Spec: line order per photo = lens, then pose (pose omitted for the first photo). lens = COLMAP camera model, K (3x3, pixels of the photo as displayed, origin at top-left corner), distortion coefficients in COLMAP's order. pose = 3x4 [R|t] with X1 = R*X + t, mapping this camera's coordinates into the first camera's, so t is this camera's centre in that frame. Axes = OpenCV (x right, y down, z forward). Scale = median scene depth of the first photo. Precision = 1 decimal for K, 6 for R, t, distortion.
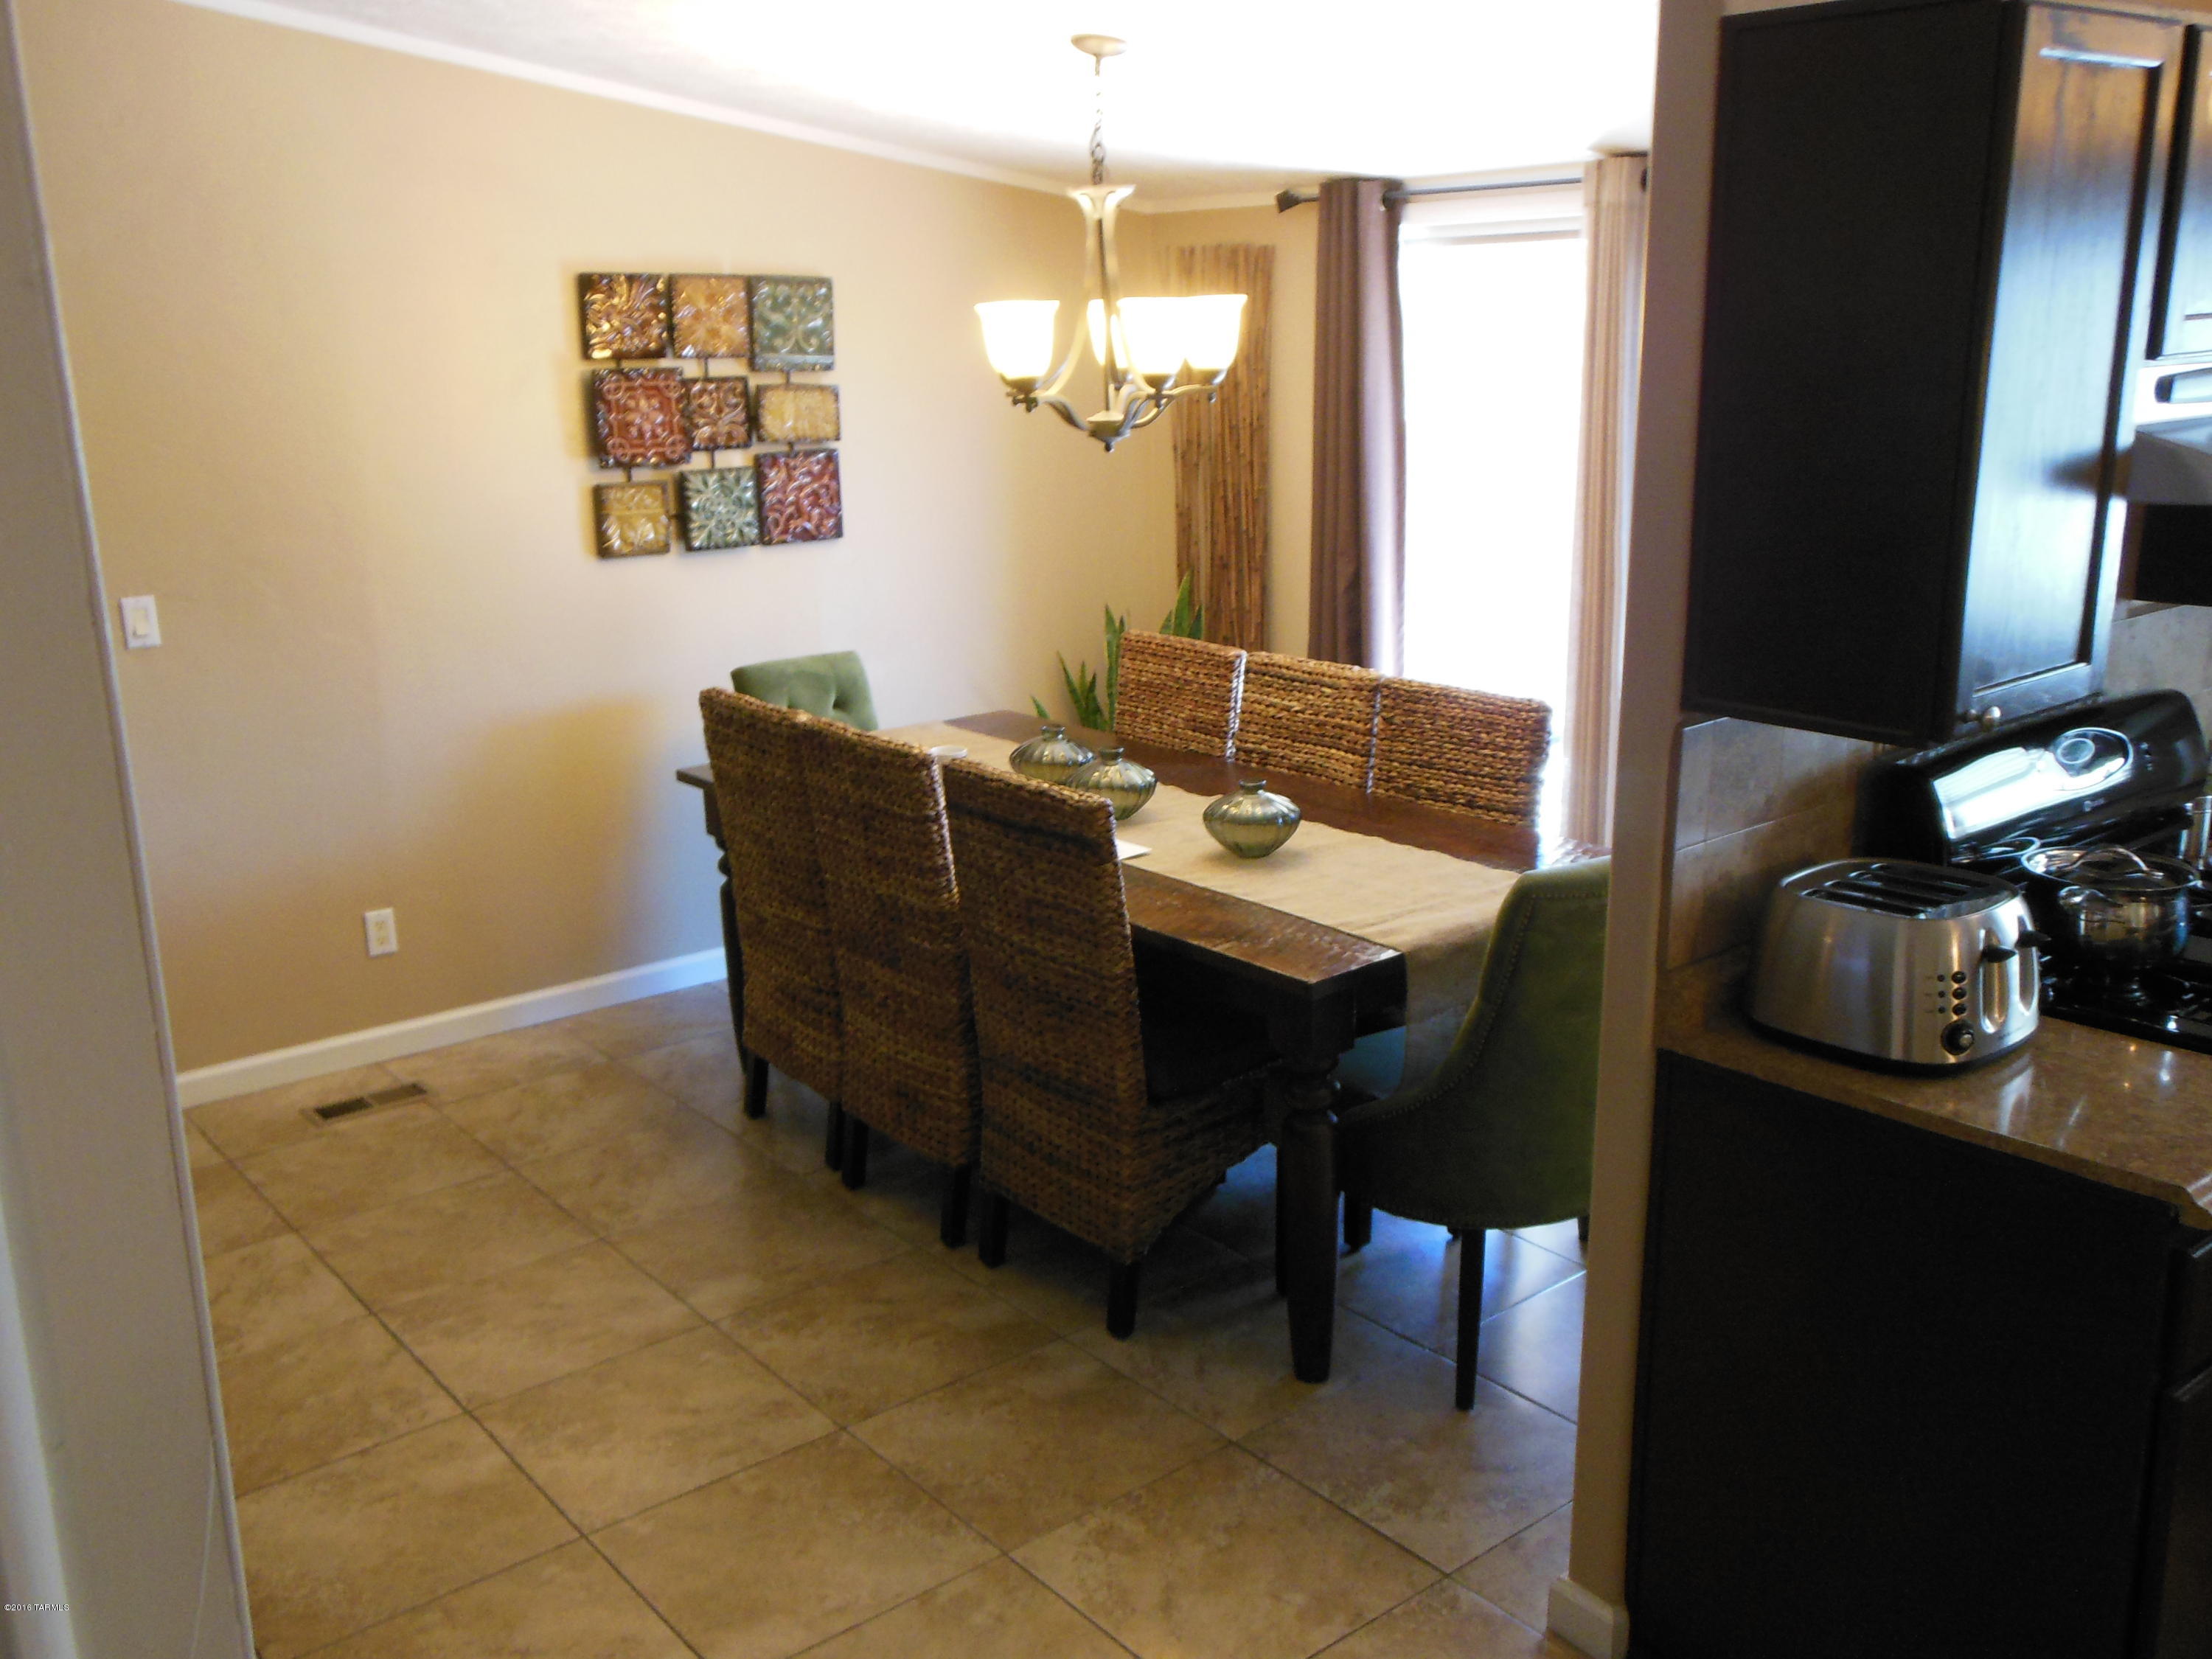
lens RADIAL K [[1979.8, 0, 1119.7], [0, 1979.8, 841.1], [0, 0, 1]] dist [-0.013606, 0.086737]
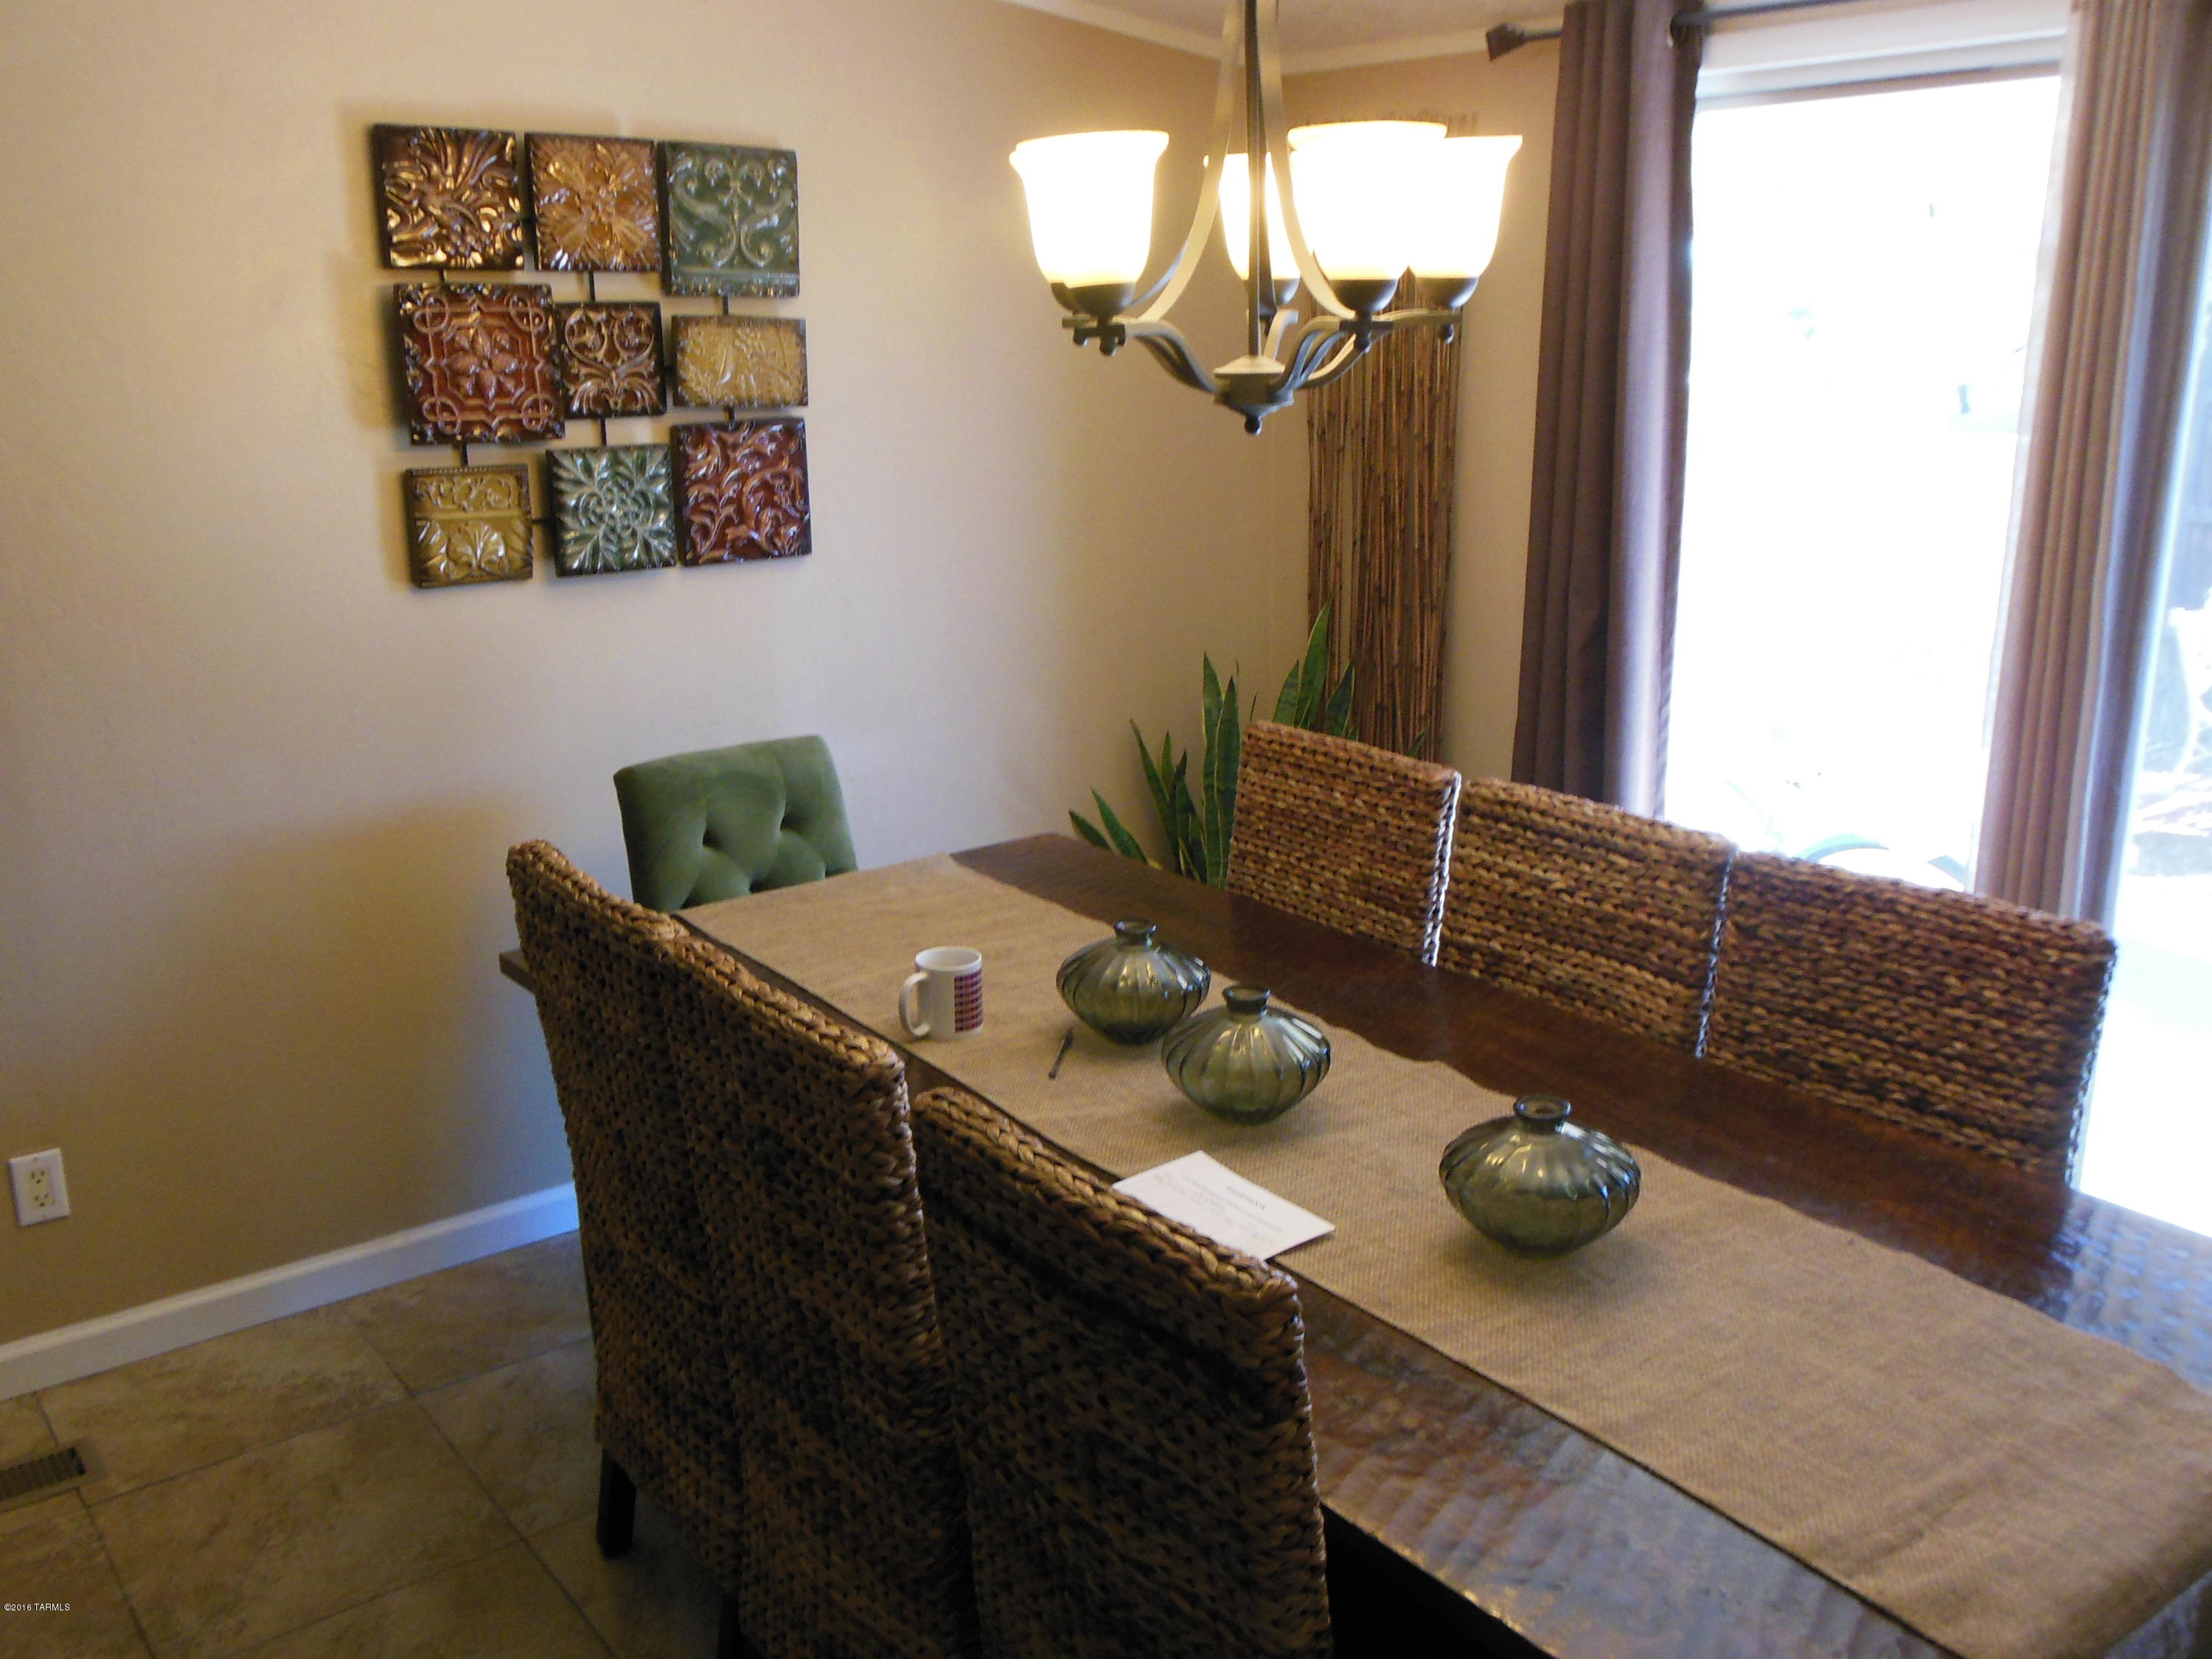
lens RADIAL K [[1979.8, 0, 1102.9], [0, 1979.8, 840.7], [0, 0, 1]] dist [-0.013606, 0.086737]
pose [[0.999269, 0.020527, -0.032266, -0.023401], [-0.020028, 0.999676, 0.015725, -0.082893], [0.032578, -0.015067, 0.999356, 0.407360]]
